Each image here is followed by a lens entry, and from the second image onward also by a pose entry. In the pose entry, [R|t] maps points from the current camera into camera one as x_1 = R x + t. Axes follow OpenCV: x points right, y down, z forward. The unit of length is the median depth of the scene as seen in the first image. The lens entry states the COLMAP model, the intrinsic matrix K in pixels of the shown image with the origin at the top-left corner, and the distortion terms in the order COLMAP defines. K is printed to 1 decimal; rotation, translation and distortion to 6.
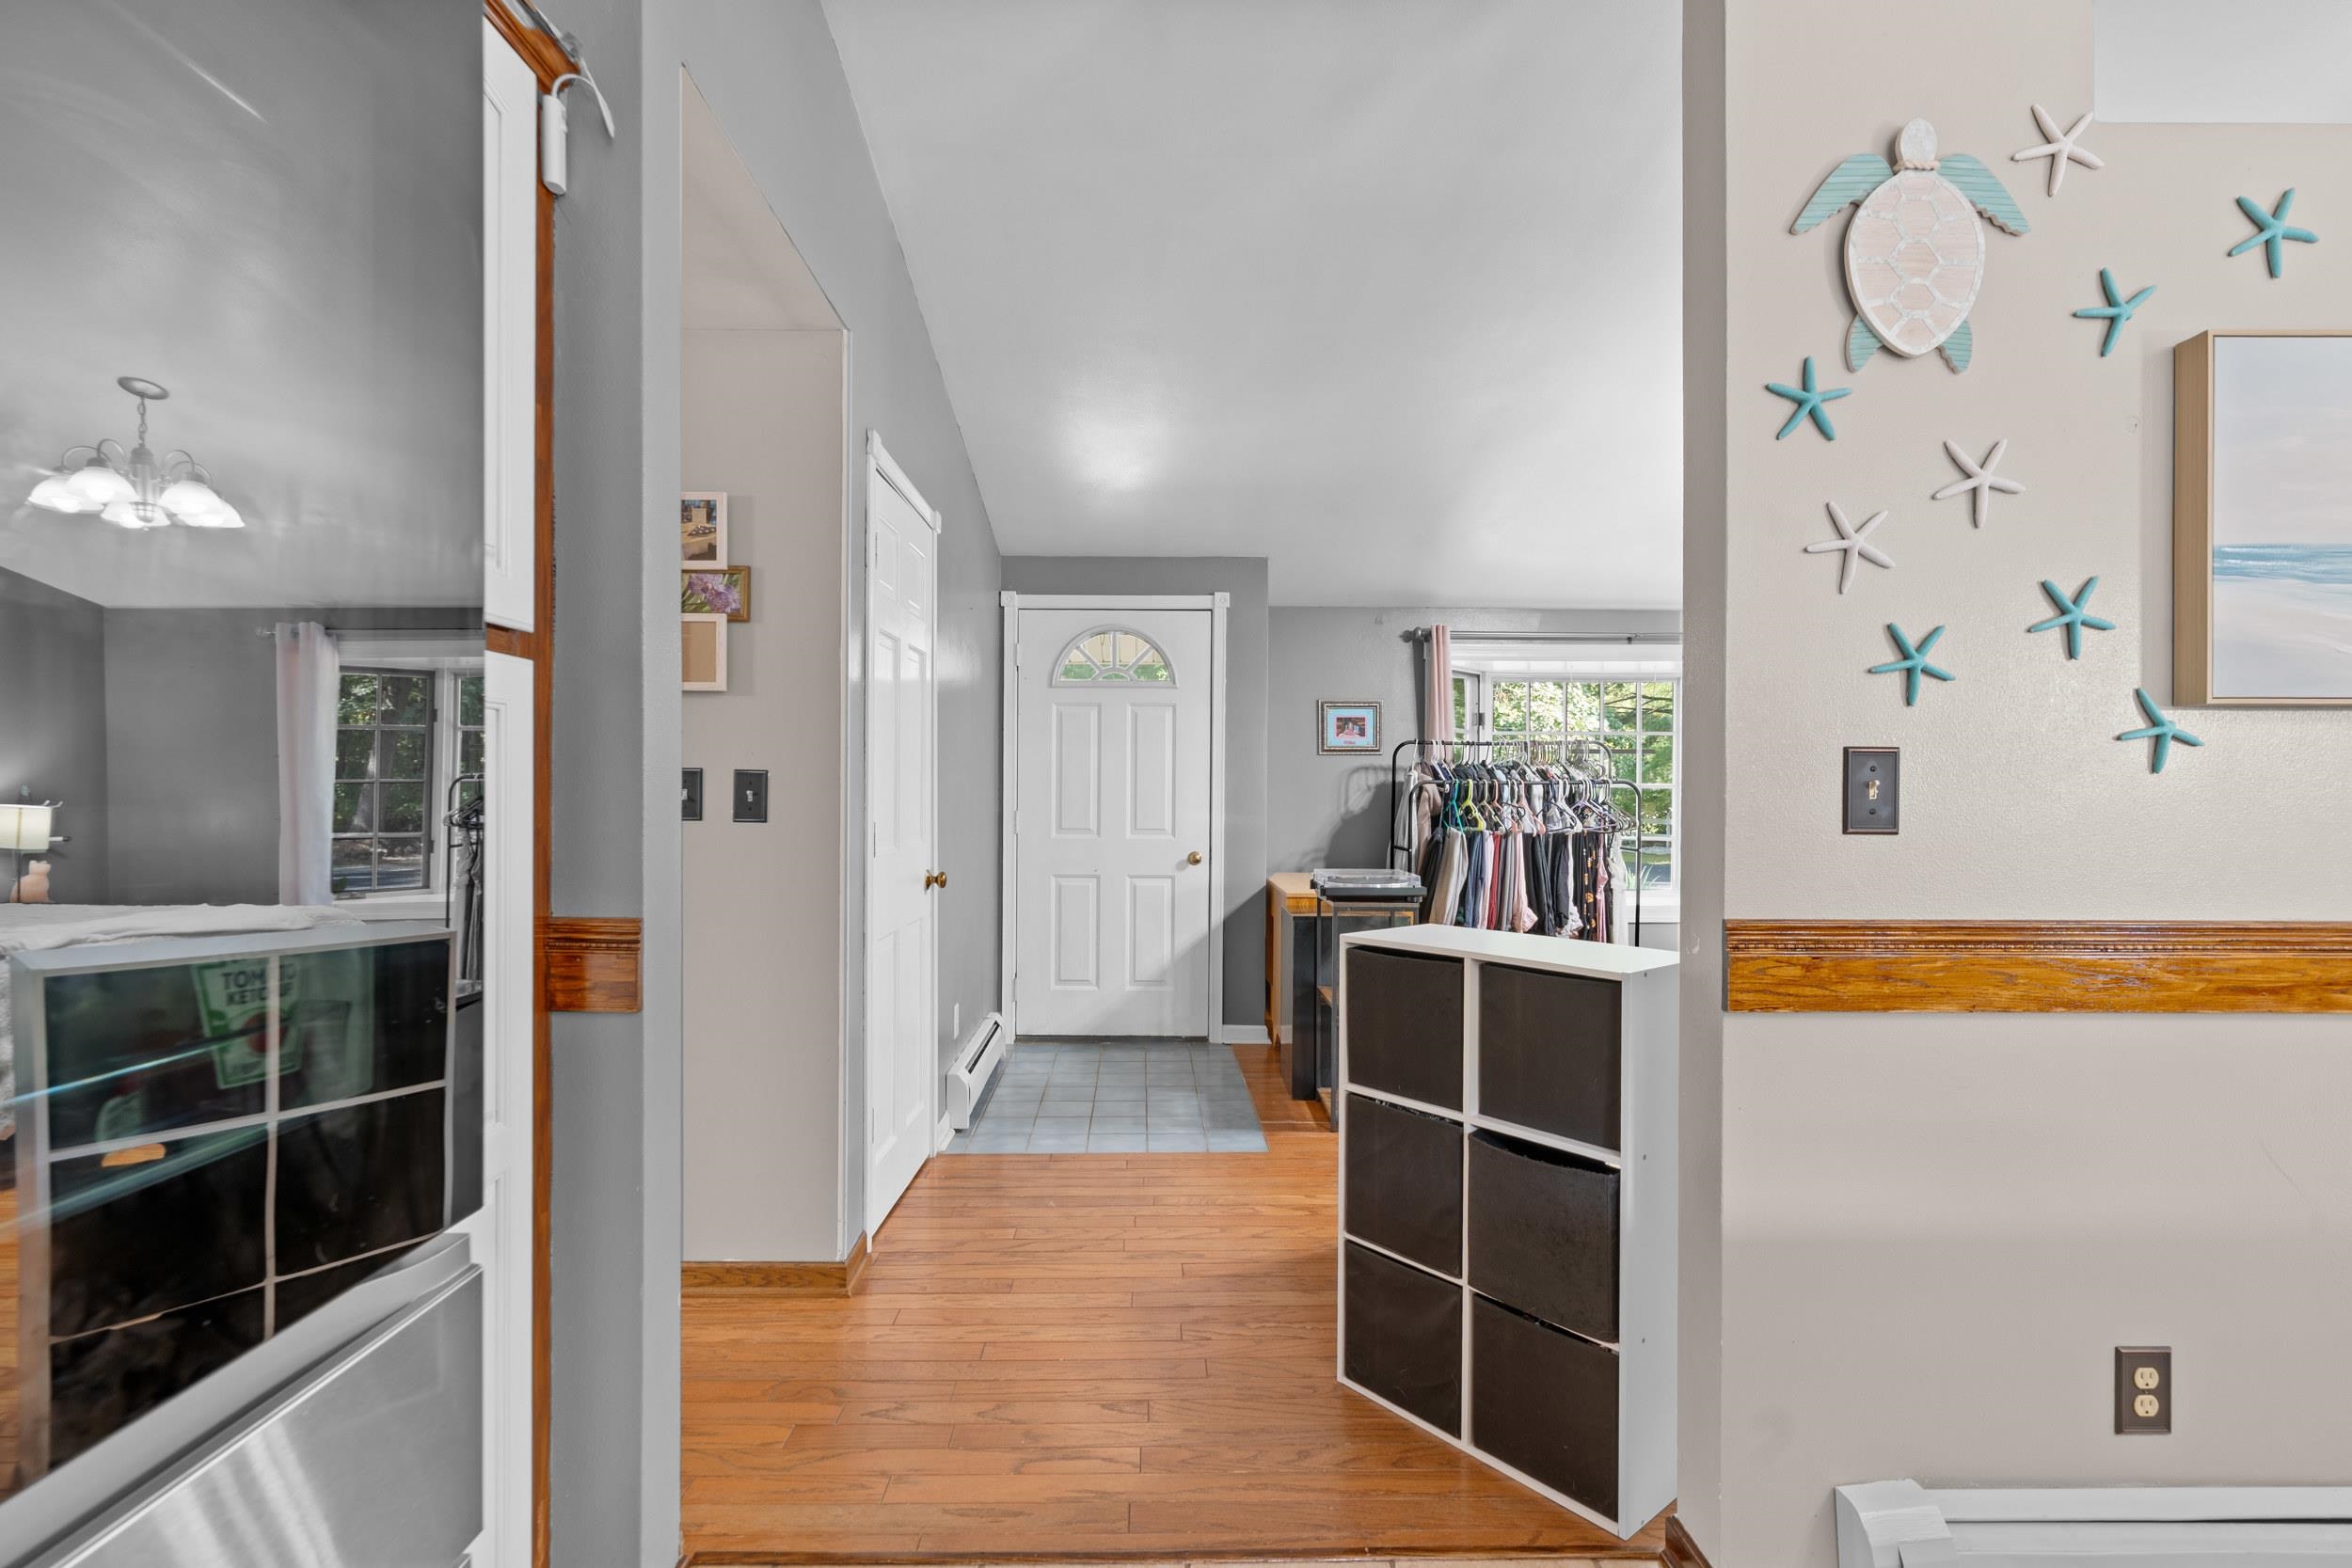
lens RADIAL K [[1083.2, 0, 1173.0], [0, 1083.2, 791.6], [0, 0, 1]] dist [-0.004937, 0.001811]
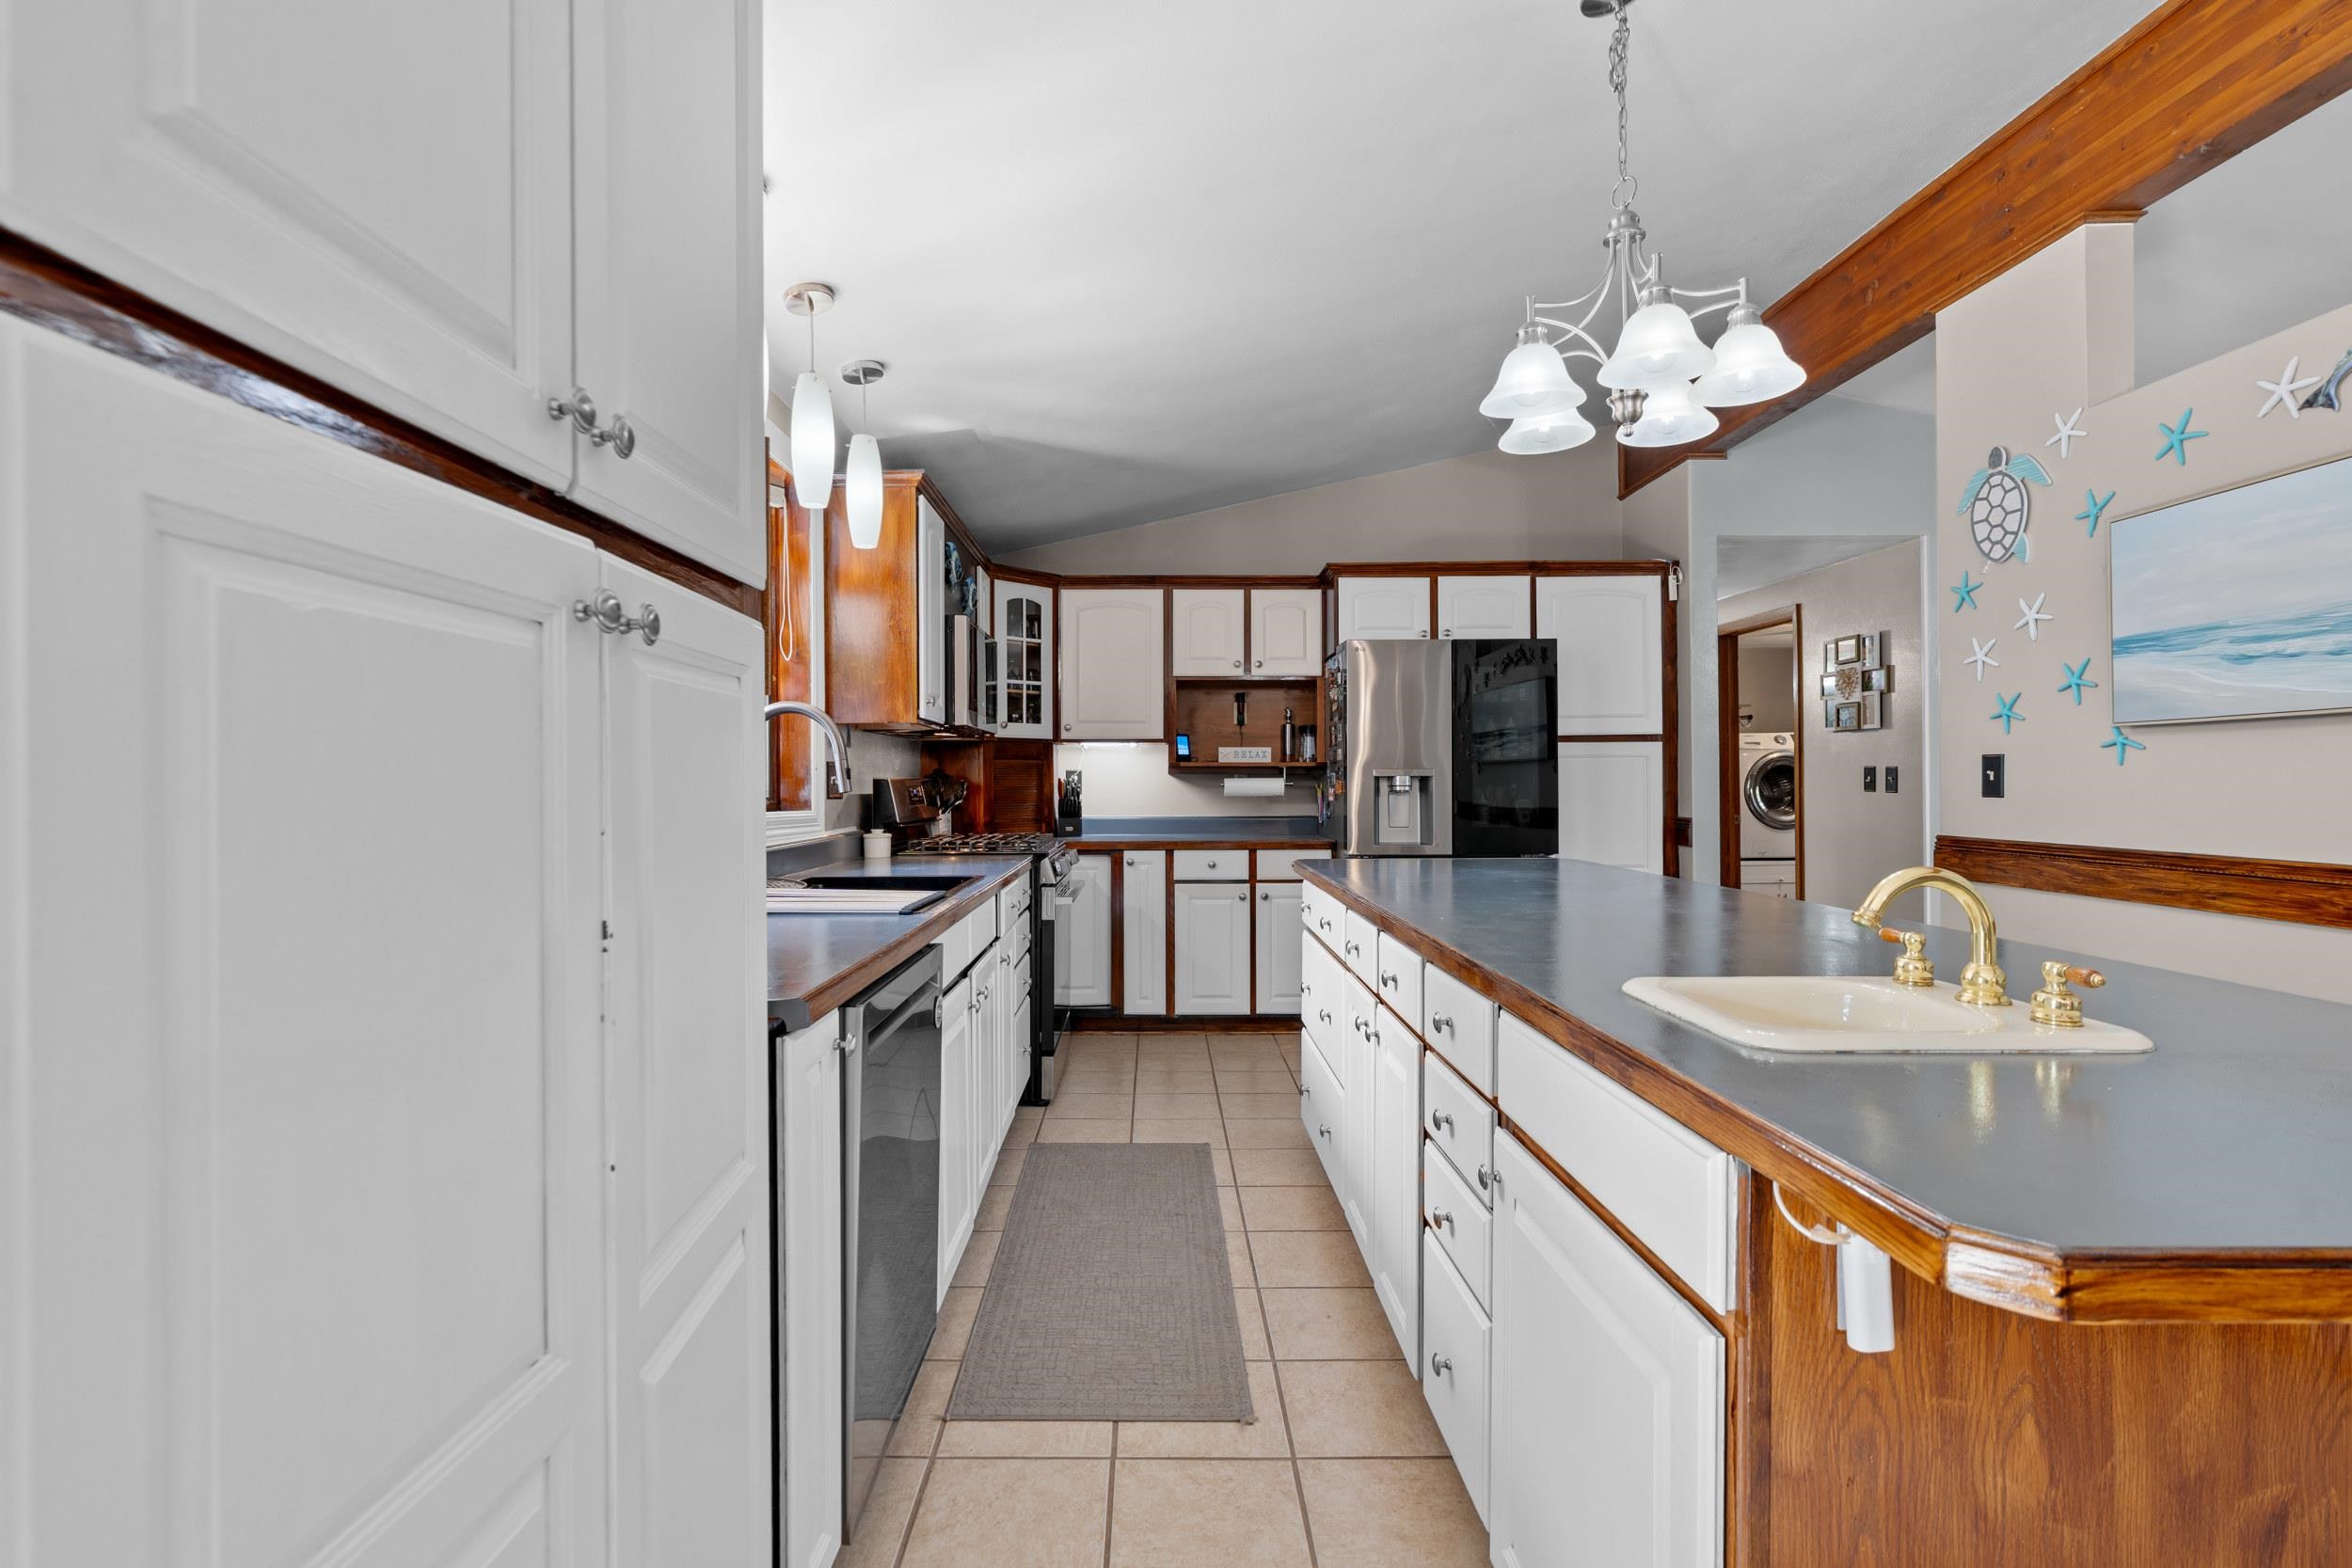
lens RADIAL K [[1083.2, 0, 1169.2], [0, 1083.2, 784.1], [0, 0, 1]] dist [-0.004937, 0.001811]
pose [[0.004955, 0.002094, -0.999986, 2.674458], [0.005288, 0.999984, 0.002121, 0.001821], [0.999974, -0.005298, 0.004944, -0.563781]]
